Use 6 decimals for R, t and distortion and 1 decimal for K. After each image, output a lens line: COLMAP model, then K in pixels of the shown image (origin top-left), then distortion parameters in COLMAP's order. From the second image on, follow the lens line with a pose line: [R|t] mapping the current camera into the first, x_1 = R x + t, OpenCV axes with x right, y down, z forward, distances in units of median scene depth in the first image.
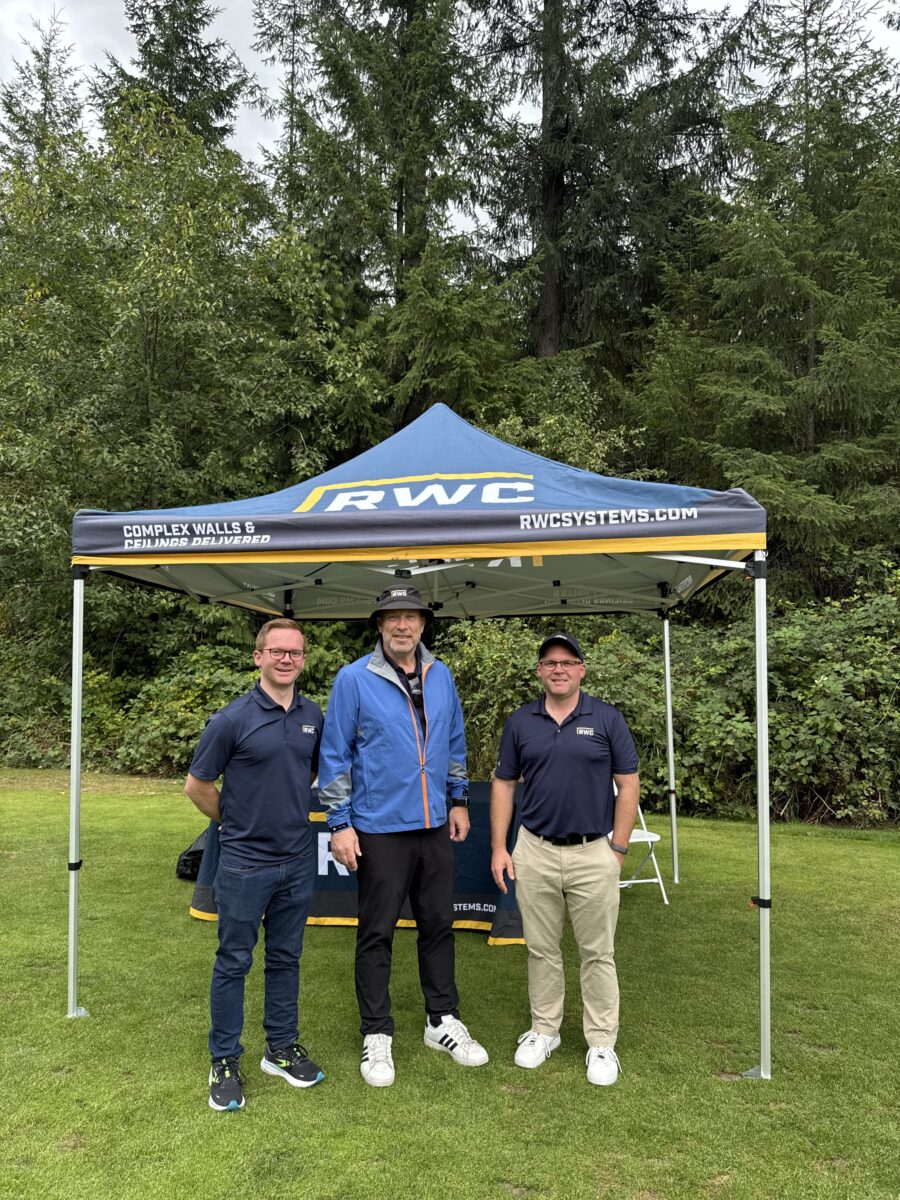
lens RADIAL K [[865.4, 0, 450.0], [0, 865.4, 600.0], [0, 0, 1]] dist [0.110735, -0.157978]
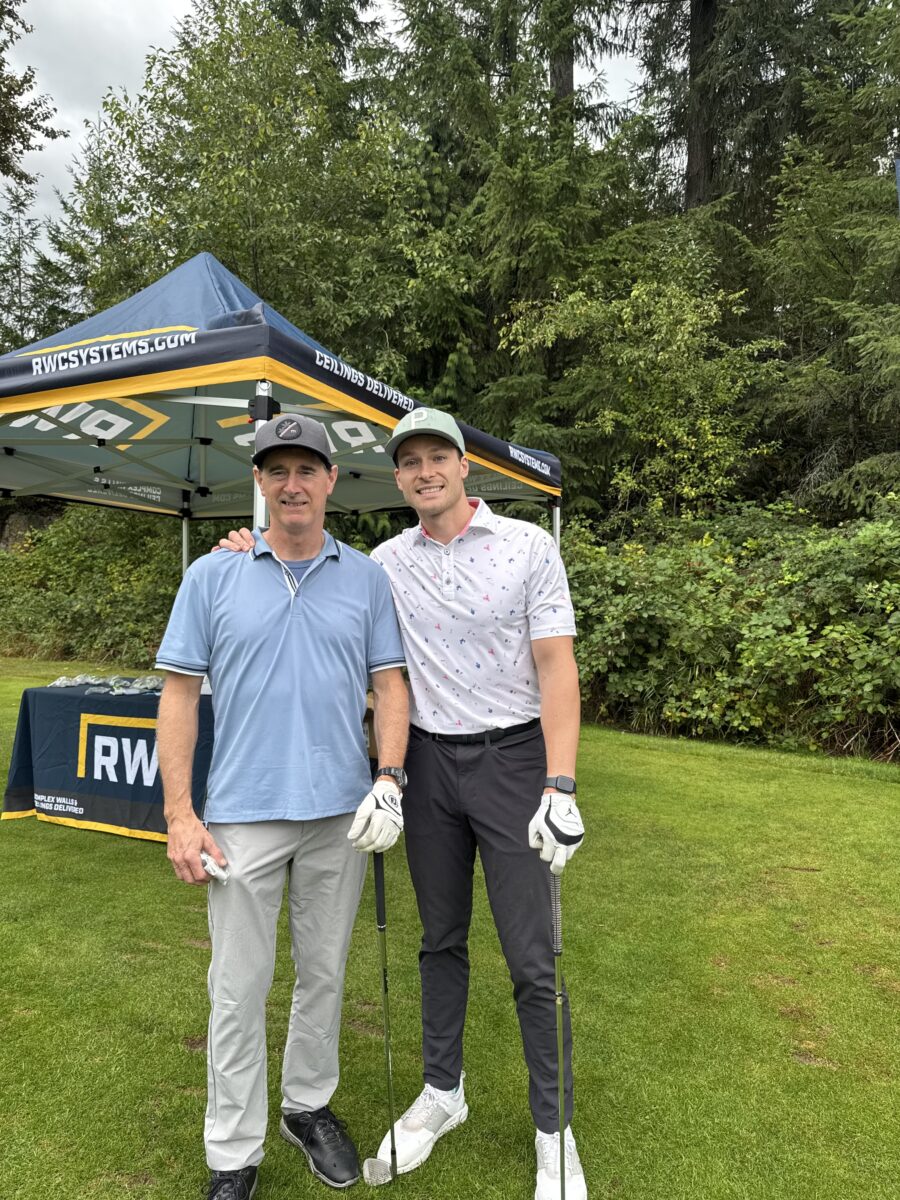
lens RADIAL K [[865.4, 0, 450.0], [0, 865.4, 600.0], [0, 0, 1]] dist [0.110735, -0.157978]
pose [[0.951084, 0.002876, -0.308919, 0.713147], [0.024963, 0.995971, 0.086128, 0.067215], [0.307922, -0.089627, 0.947181, 0.313910]]
